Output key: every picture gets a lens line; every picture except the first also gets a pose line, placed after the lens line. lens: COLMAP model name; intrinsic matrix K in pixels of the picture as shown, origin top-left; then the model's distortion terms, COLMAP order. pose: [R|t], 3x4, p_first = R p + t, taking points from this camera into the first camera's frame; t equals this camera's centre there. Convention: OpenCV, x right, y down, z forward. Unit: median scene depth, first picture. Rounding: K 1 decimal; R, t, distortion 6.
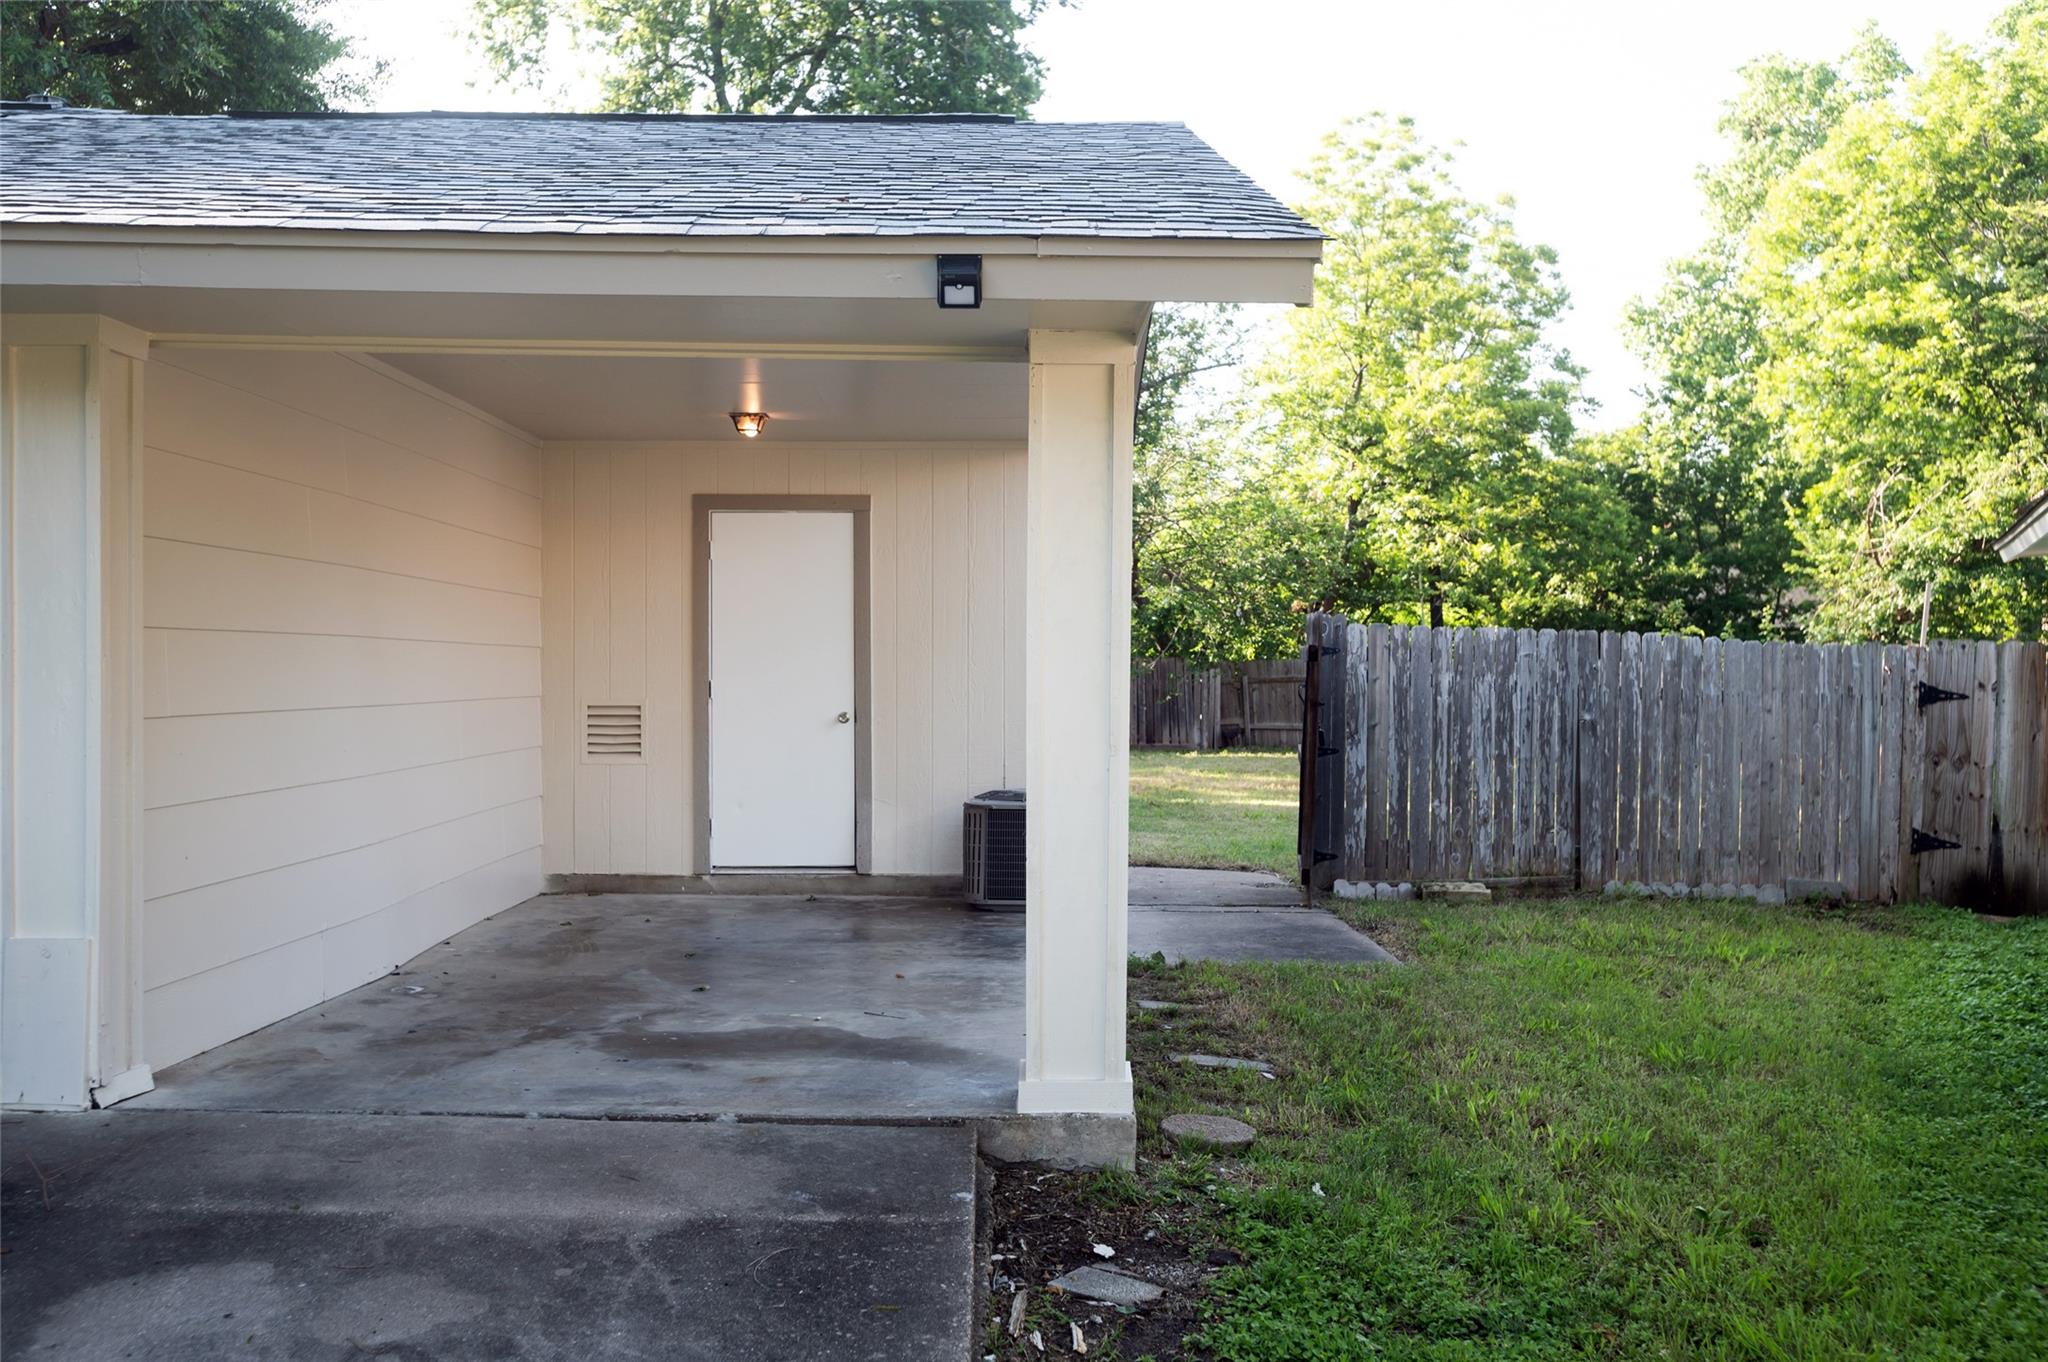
lens RADIAL K [[1989.4, 0, 1024.0], [0, 1989.4, 681.0], [0, 0, 1]] dist [0.005813, -0.002820]
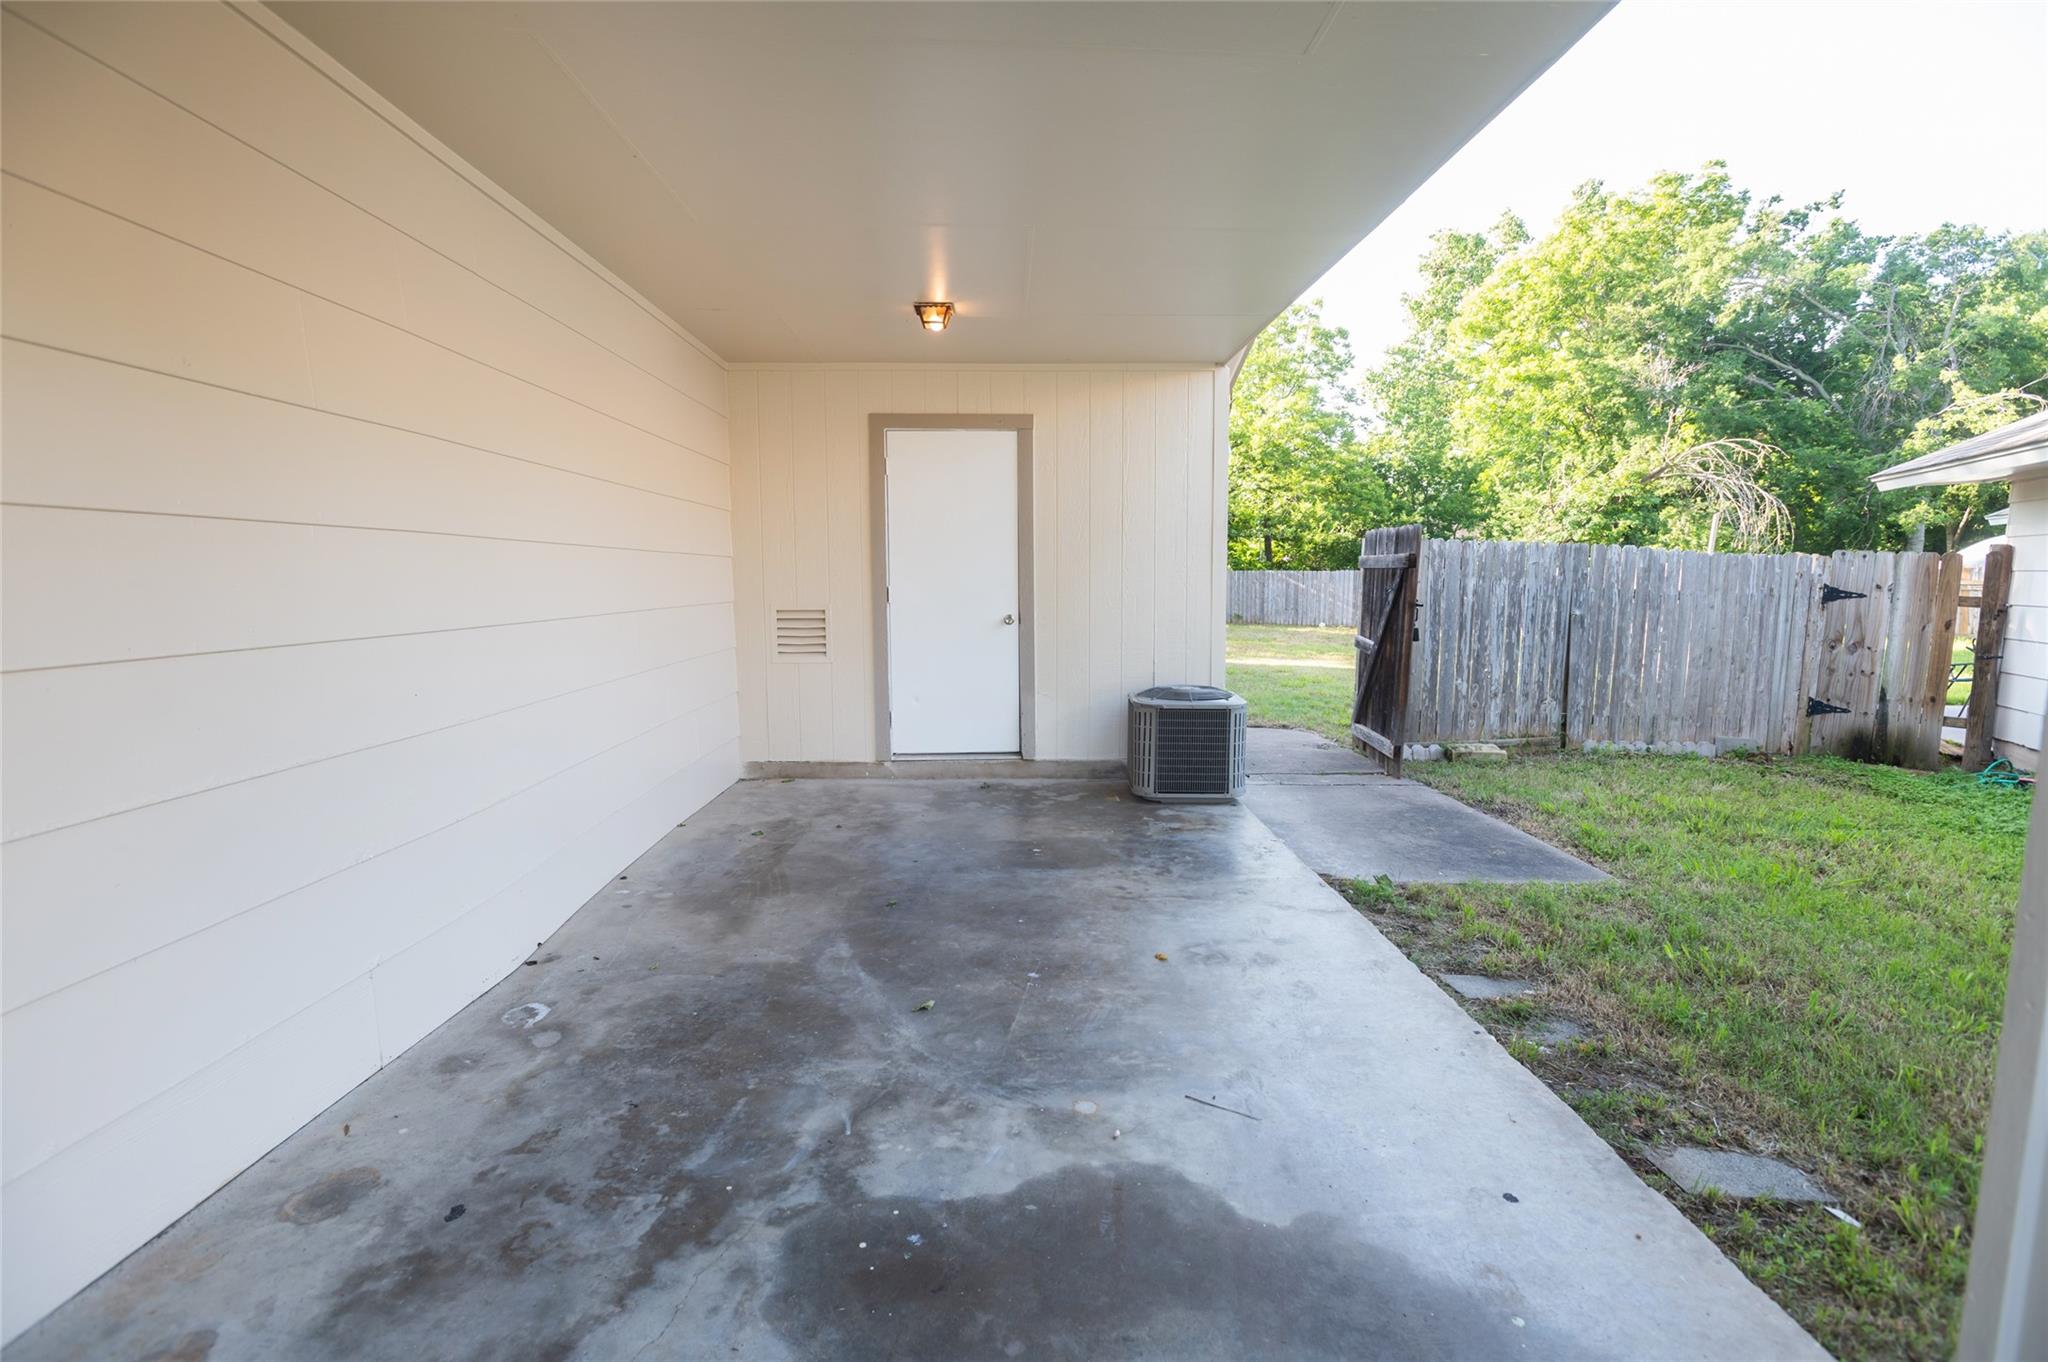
lens RADIAL K [[978.7, 0, 1024.0], [0, 978.7, 681.0], [0, 0, 1]] dist [-0.019174, 0.001813]
pose [[0.999878, -0.005157, 0.014735, -0.077068], [0.003643, 0.994878, 0.101013, -0.002236], [-0.015180, -0.100947, 0.994776, 0.386830]]
